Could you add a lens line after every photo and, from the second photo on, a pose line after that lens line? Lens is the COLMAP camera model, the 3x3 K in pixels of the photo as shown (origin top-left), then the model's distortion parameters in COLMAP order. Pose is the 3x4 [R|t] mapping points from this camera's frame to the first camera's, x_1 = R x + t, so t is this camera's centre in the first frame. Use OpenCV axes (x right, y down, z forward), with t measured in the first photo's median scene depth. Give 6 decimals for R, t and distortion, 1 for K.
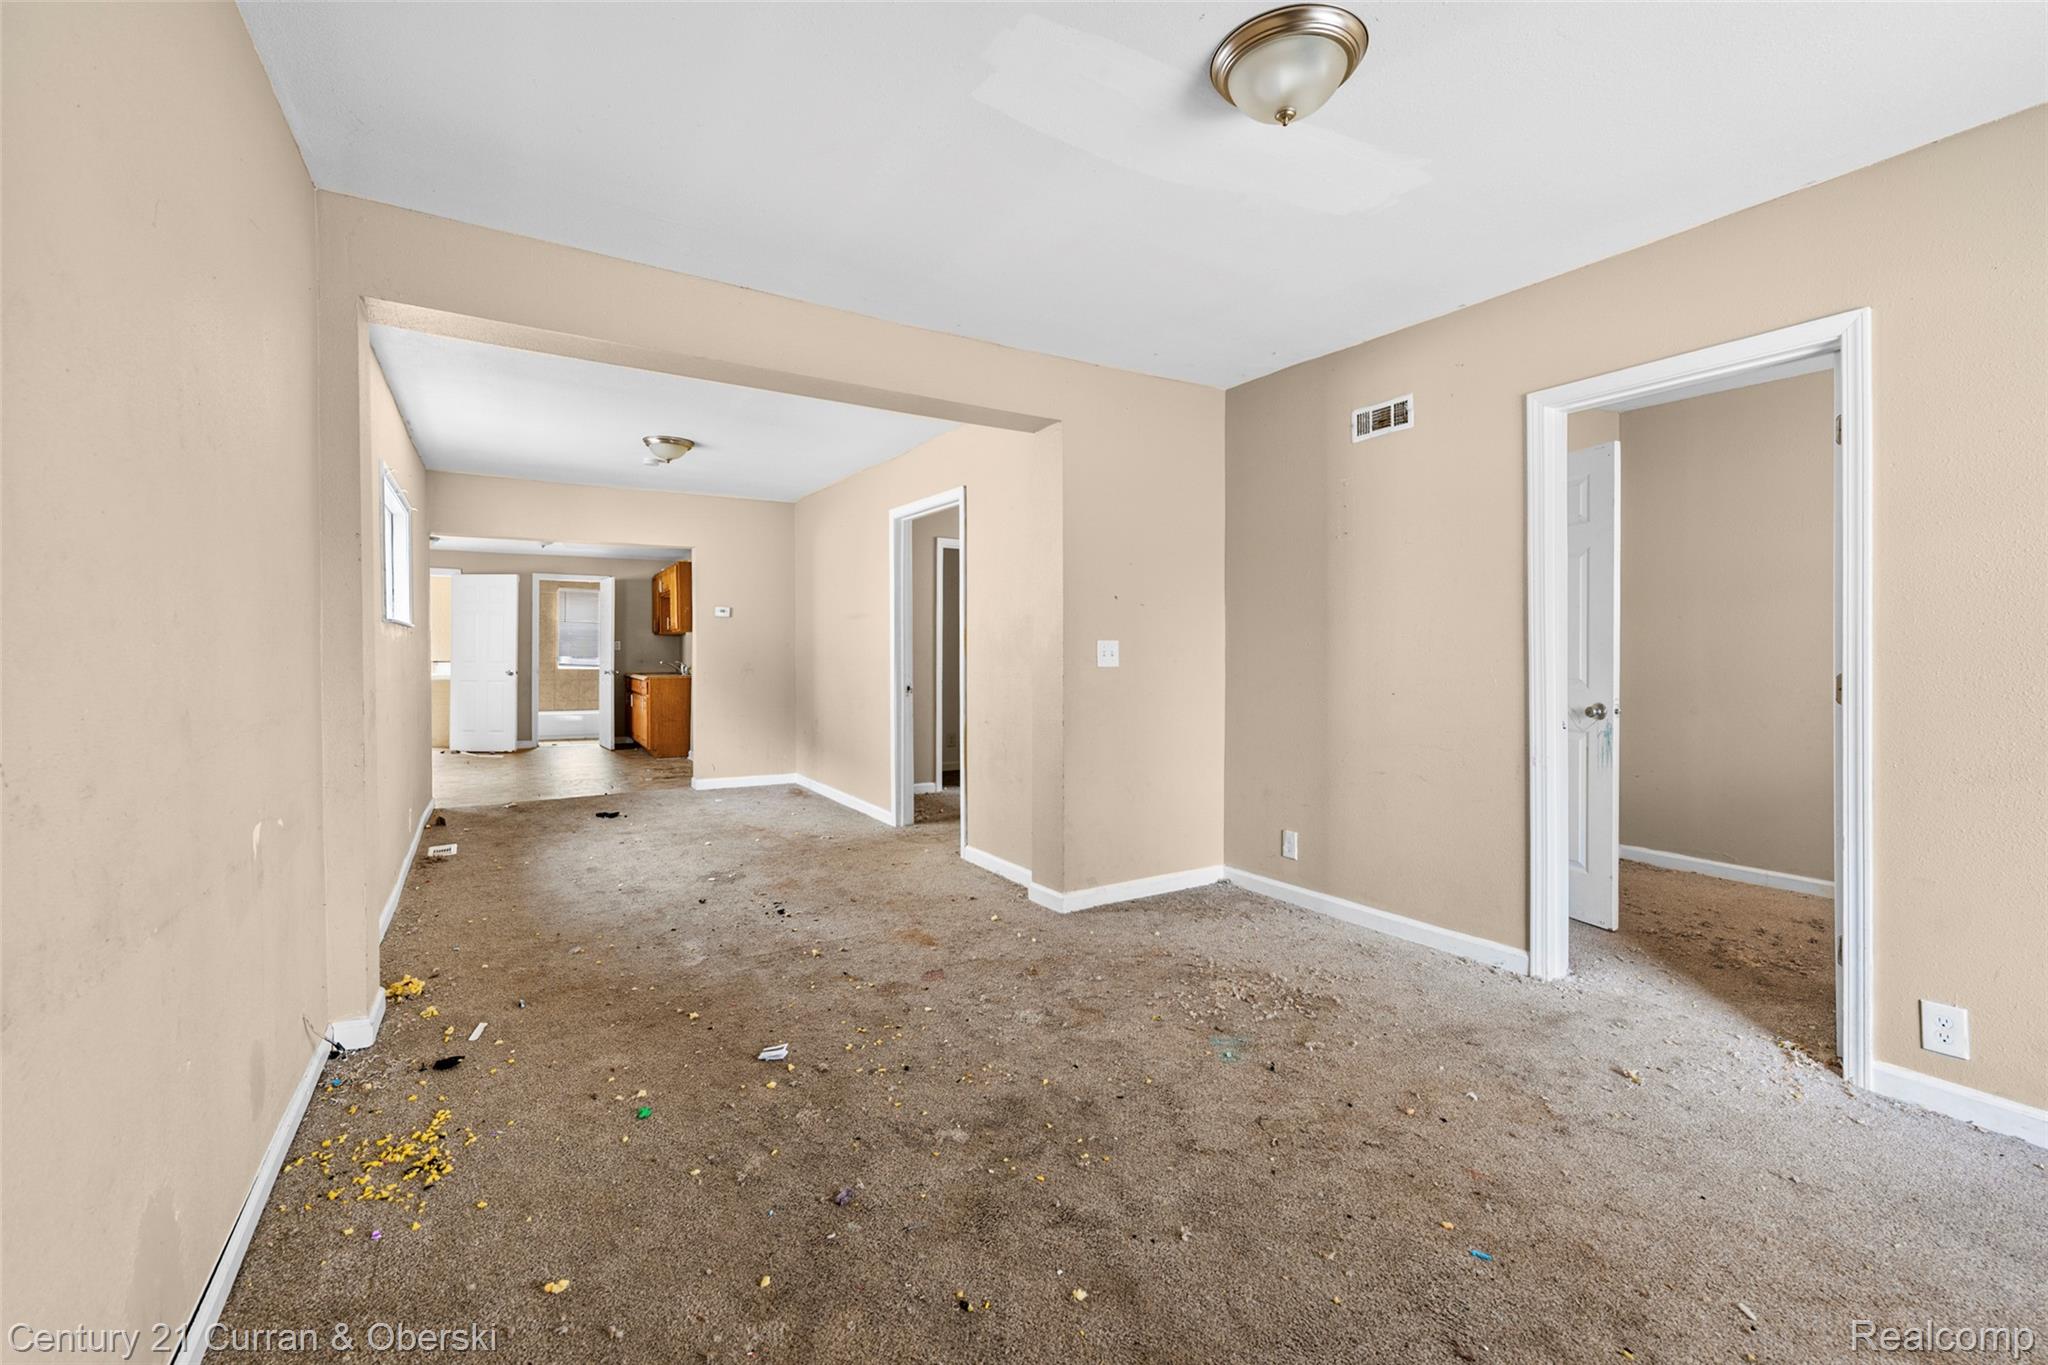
lens RADIAL K [[841.6, 0, 1018.1], [0, 841.6, 638.3], [0, 0, 1]] dist [-0.003894, 0.000024]
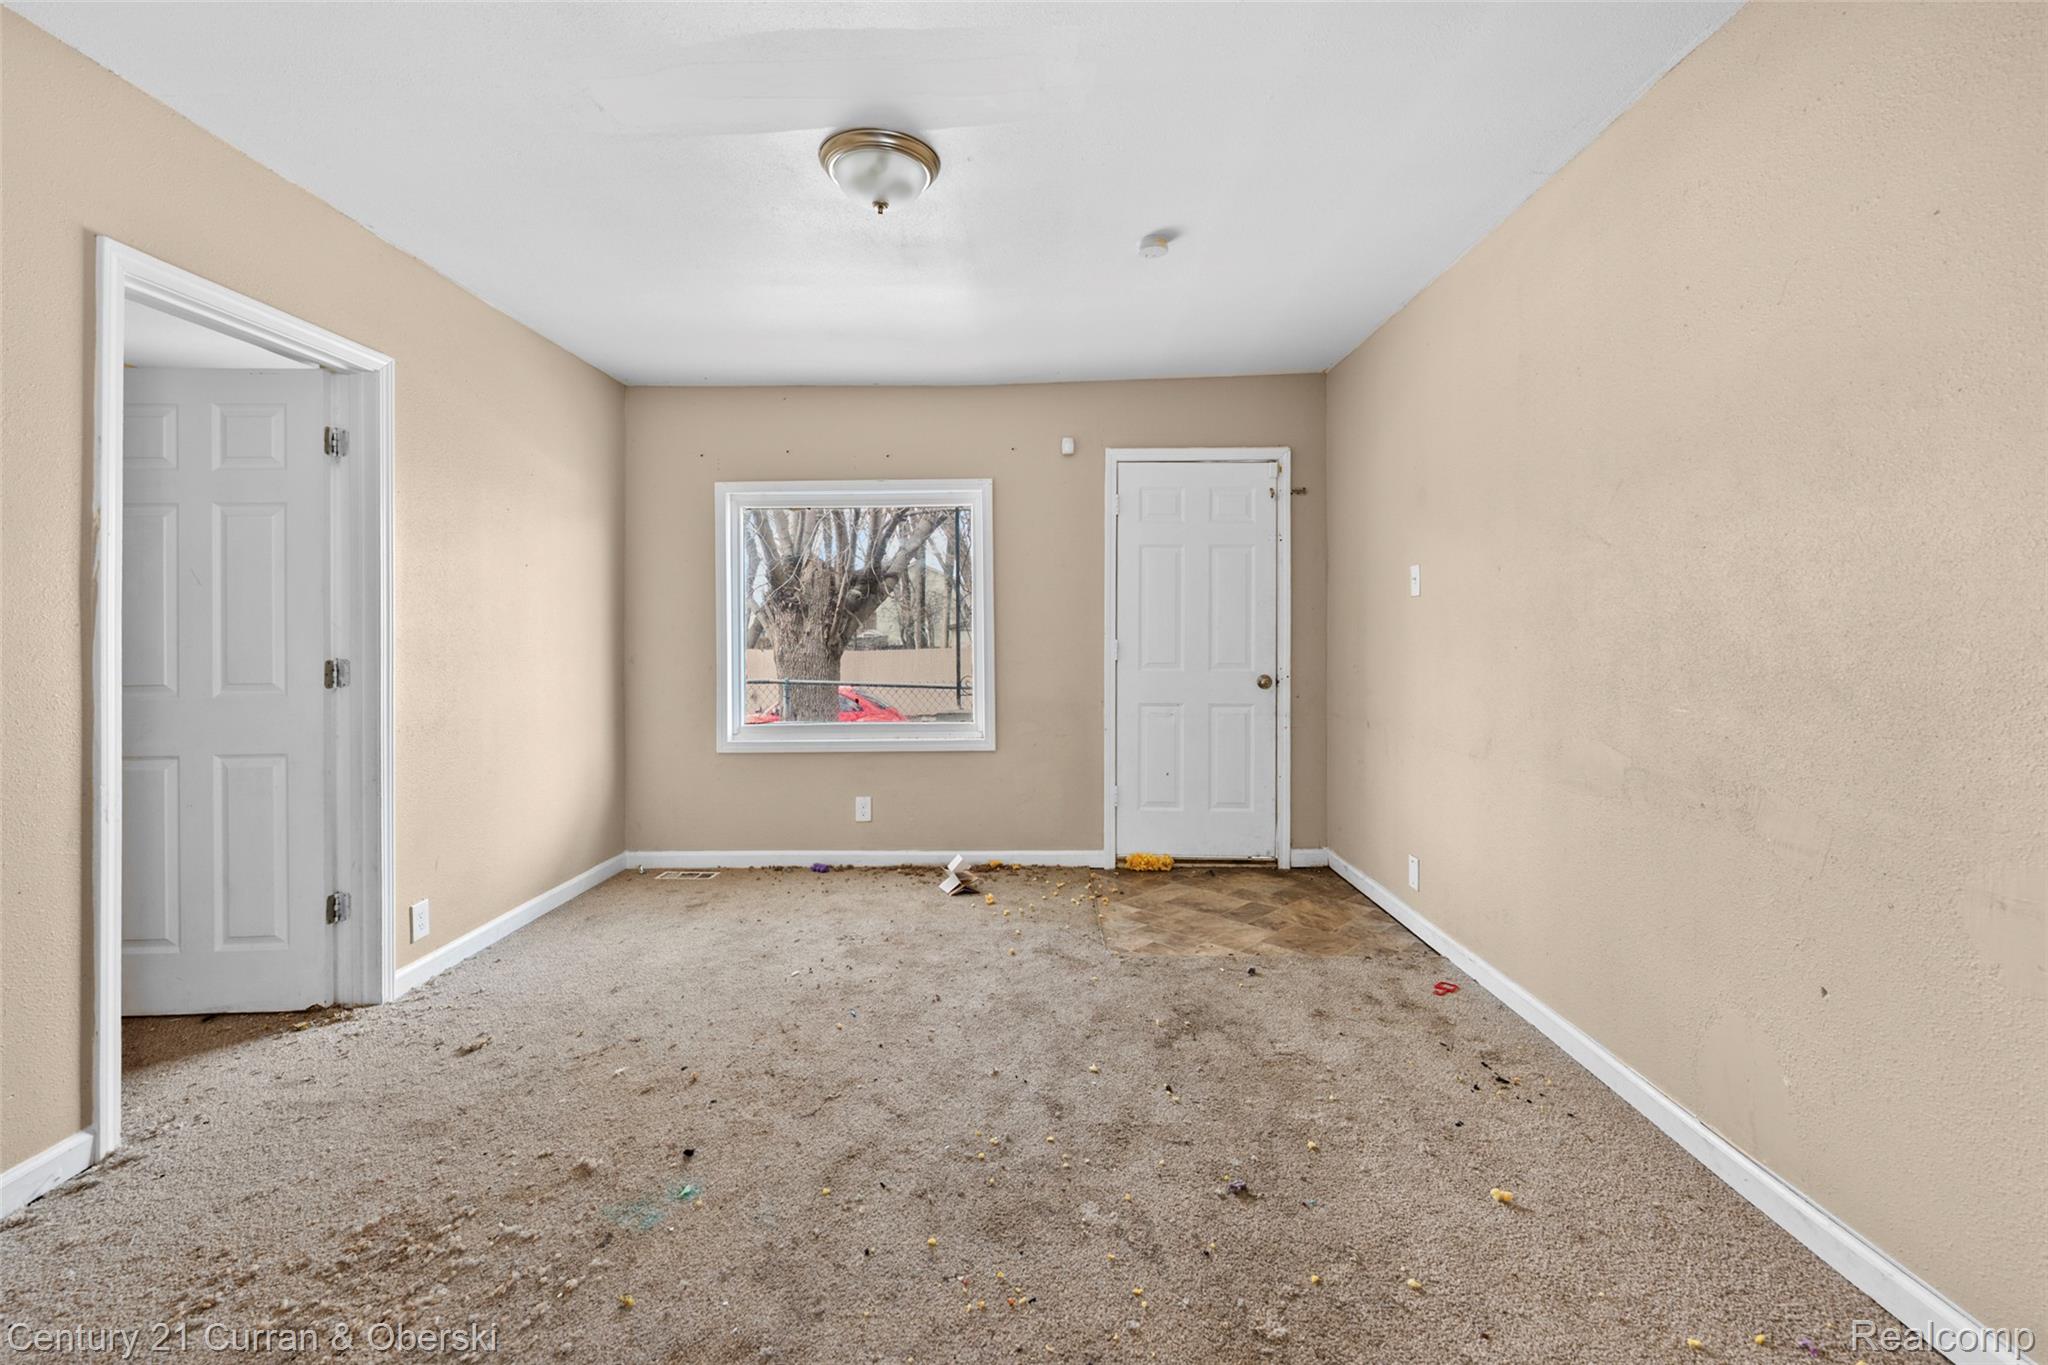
lens RADIAL K [[841.6, 0, 1018.1], [0, 841.6, 638.3], [0, 0, 1]] dist [-0.003894, 0.000024]
pose [[-0.838511, 0.002120, 0.544880, -0.440272], [-0.001234, 0.999982, -0.005790, 0.020518], [-0.544883, -0.005528, -0.838494, 1.637830]]
